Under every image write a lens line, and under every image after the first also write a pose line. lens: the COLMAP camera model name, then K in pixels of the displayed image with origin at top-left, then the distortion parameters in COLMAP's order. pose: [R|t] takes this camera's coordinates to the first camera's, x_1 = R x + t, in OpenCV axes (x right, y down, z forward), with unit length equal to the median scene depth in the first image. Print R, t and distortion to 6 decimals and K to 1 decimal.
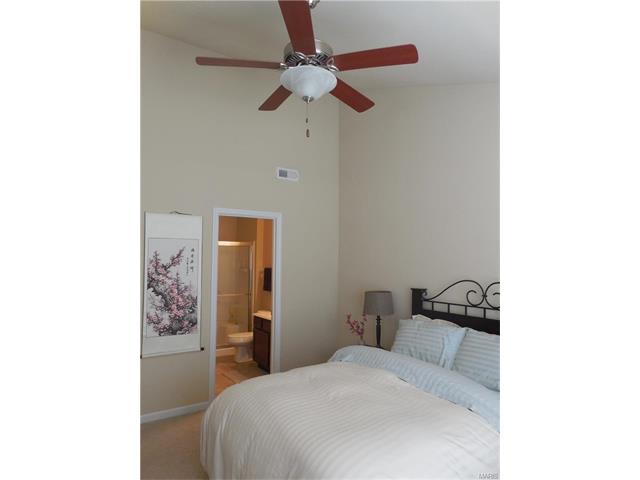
lens RADIAL K [[499.1, 0, 318.6], [0, 499.1, 239.2], [0, 0, 1]] dist [-0.057074, 0.036048]
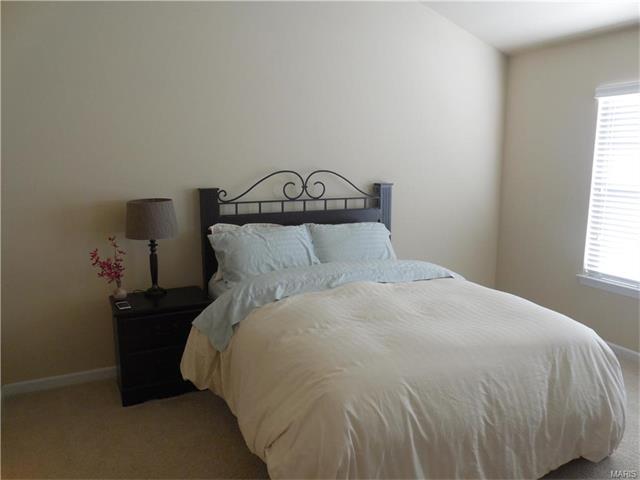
lens RADIAL K [[499.1, 0, 319.9], [0, 499.1, 239.8], [0, 0, 1]] dist [-0.057074, 0.036048]
pose [[0.092297, -0.206863, 0.974007, -0.530091], [-0.042343, 0.976482, 0.211401, 0.014428], [-0.994831, -0.060754, 0.081367, 0.833530]]
